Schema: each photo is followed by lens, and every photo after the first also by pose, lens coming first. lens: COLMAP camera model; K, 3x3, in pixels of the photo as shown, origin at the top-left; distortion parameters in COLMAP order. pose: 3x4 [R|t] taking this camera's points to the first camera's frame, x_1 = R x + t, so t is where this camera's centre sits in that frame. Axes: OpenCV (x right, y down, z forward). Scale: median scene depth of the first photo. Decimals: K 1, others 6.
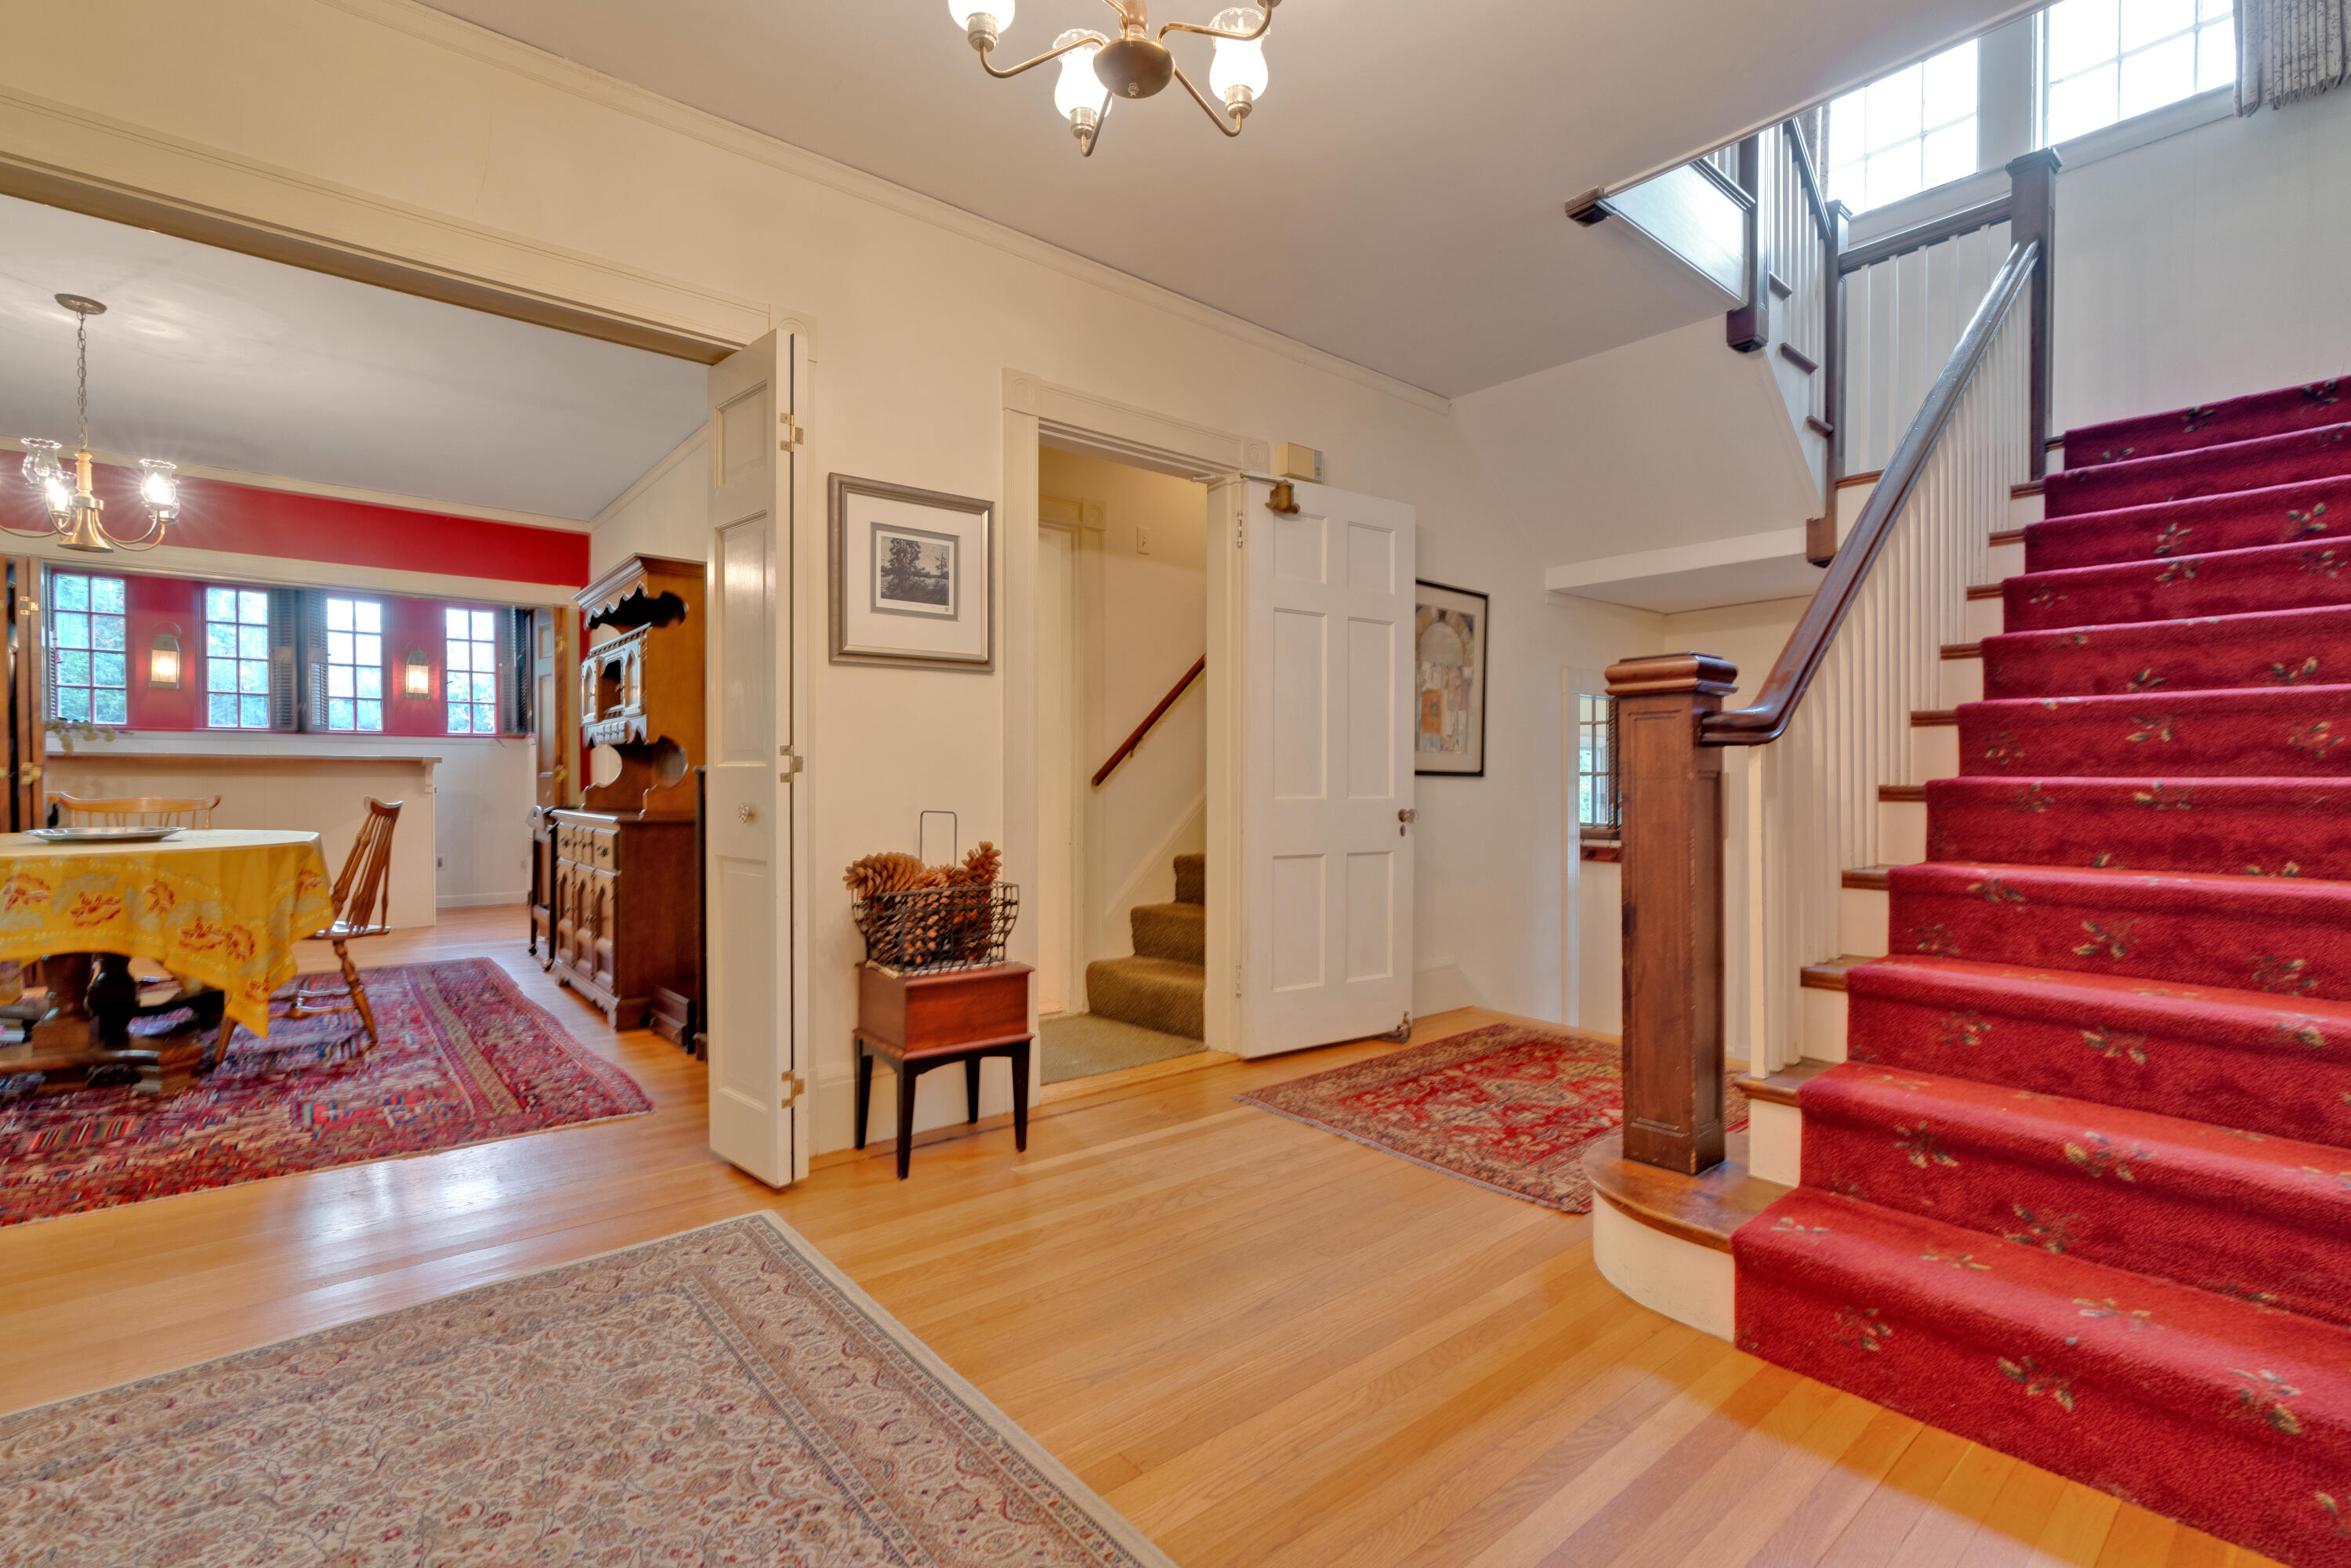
lens RADIAL K [[1045.2, 0, 1182.0], [0, 1045.2, 787.8], [0, 0, 1]] dist [-0.013417, 0.004488]
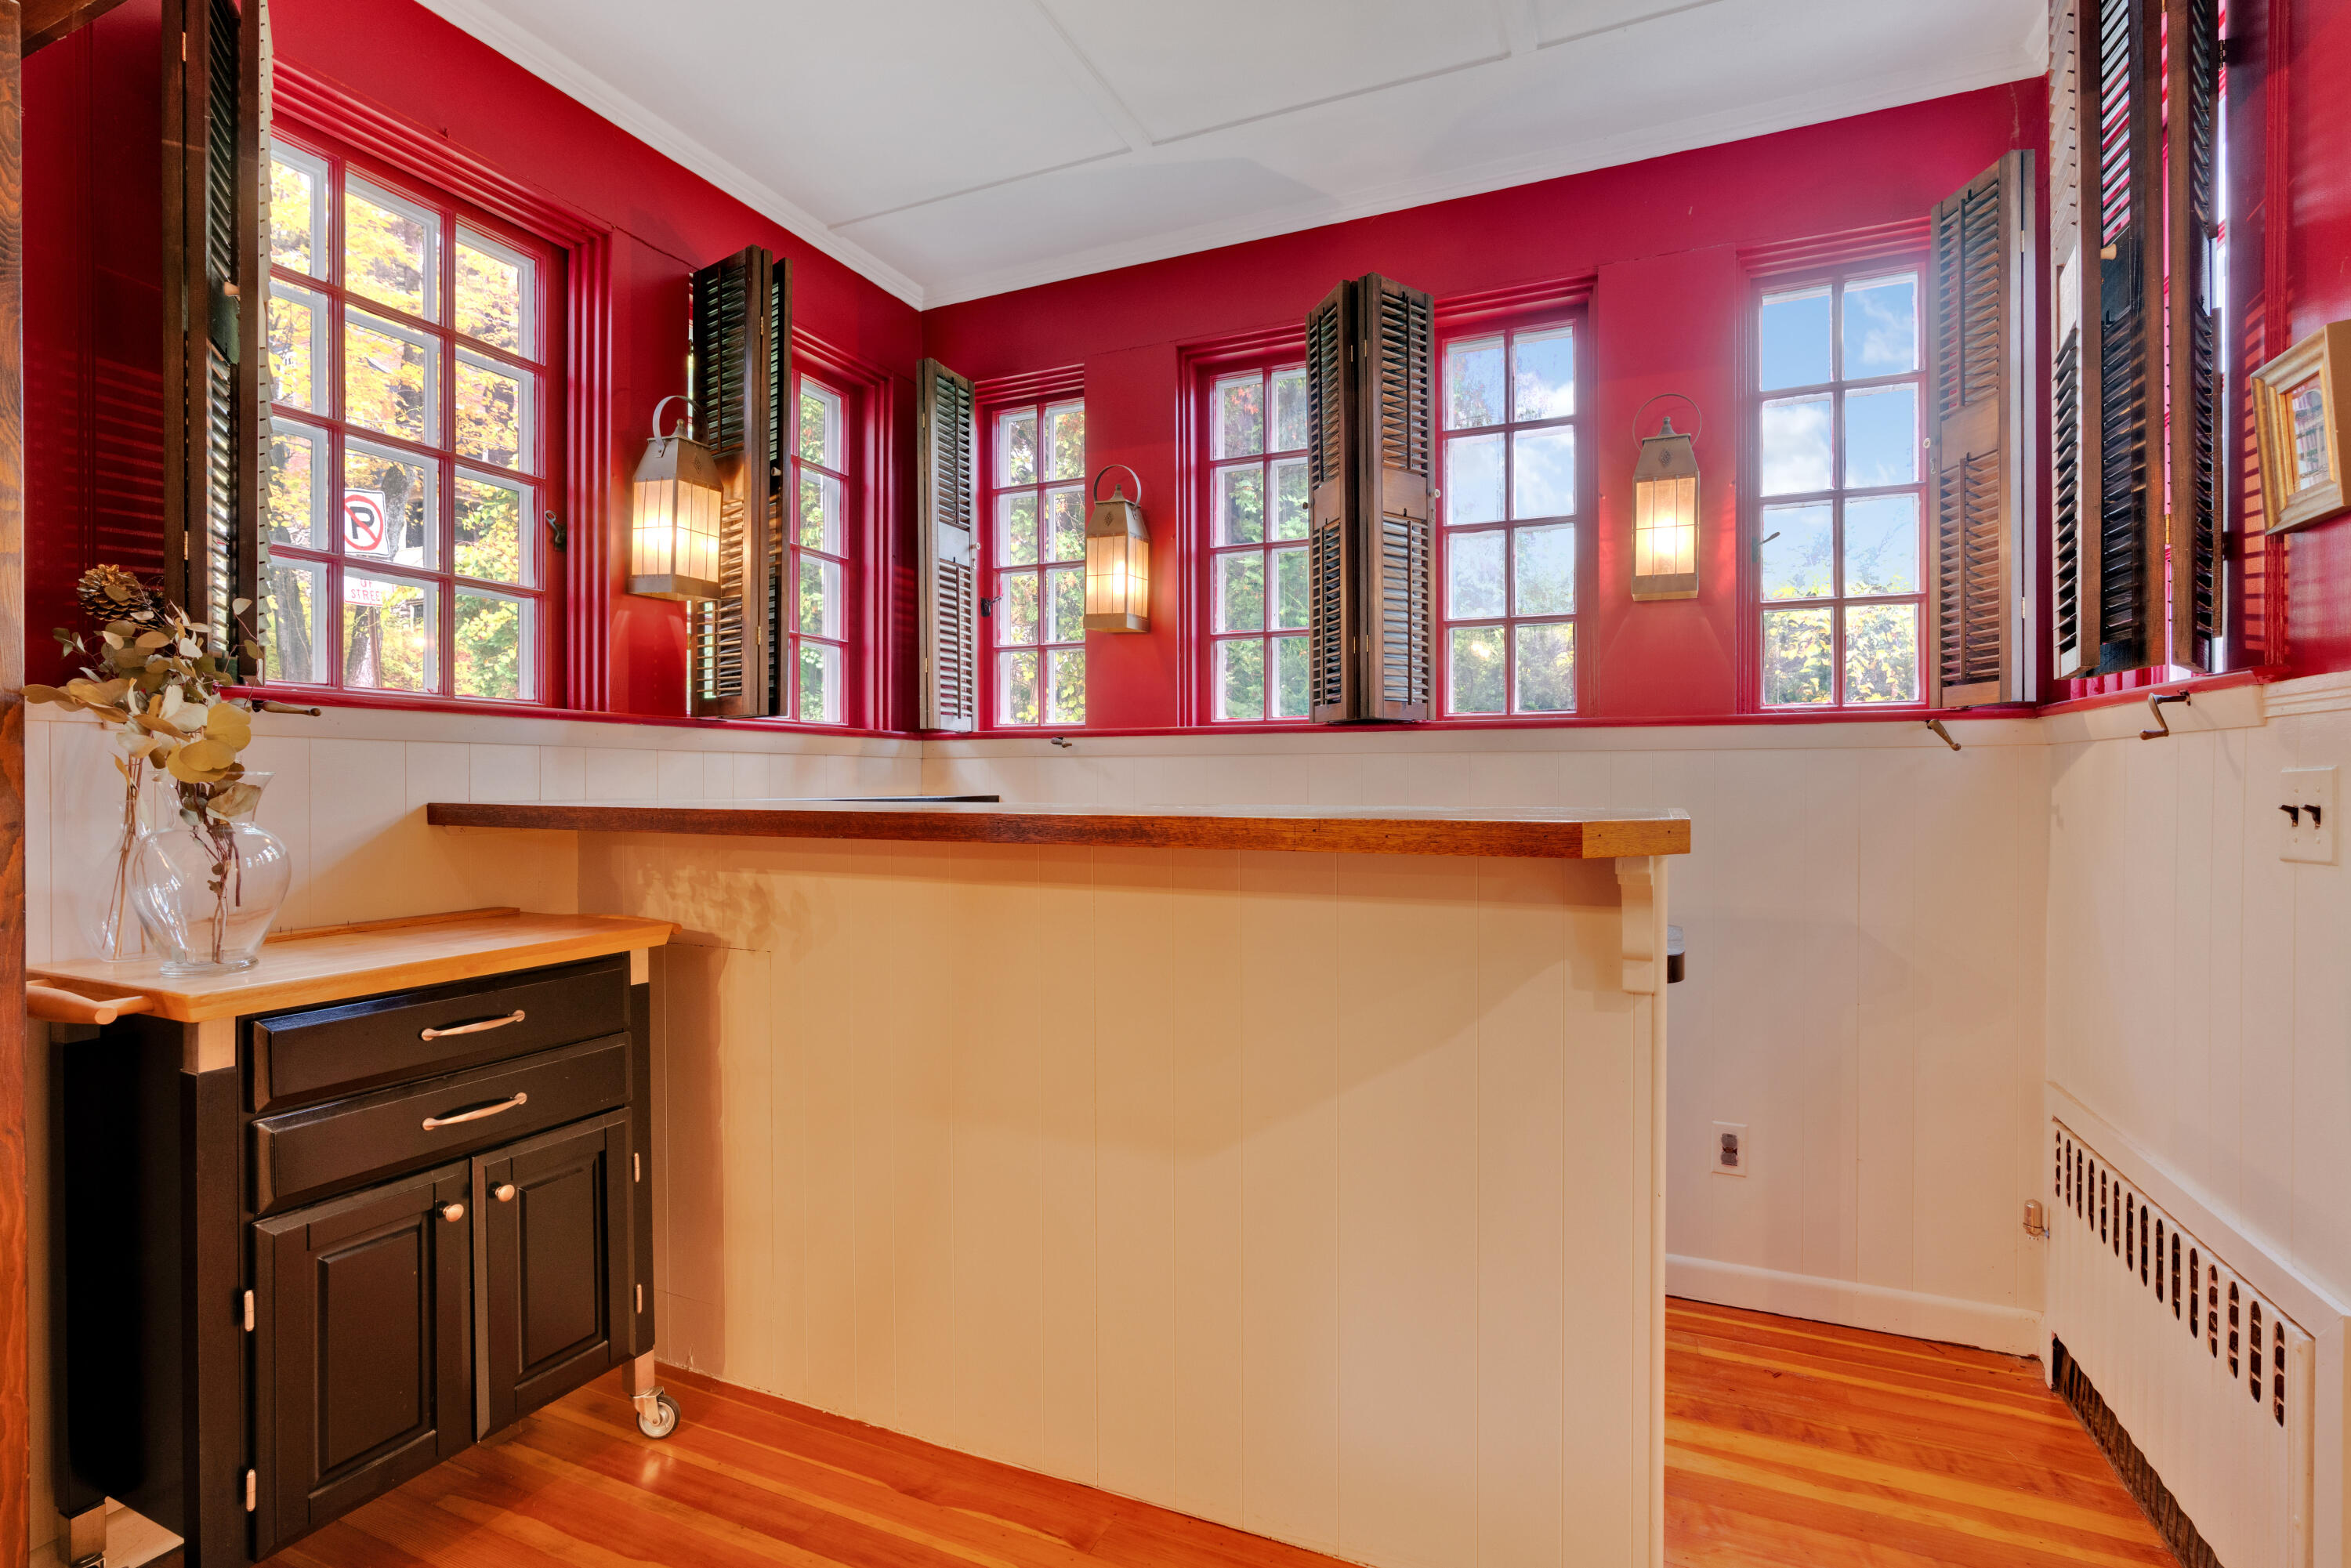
lens RADIAL K [[1045.2, 0, 1200.9], [0, 1045.2, 790.2], [0, 0, 1]] dist [-0.013417, 0.004488]
pose [[0.420816, 0.000689, -0.907146, -0.520375], [-0.002784, 0.999996, -0.000532, -0.029332], [0.907142, 0.002749, 0.420817, 0.753181]]
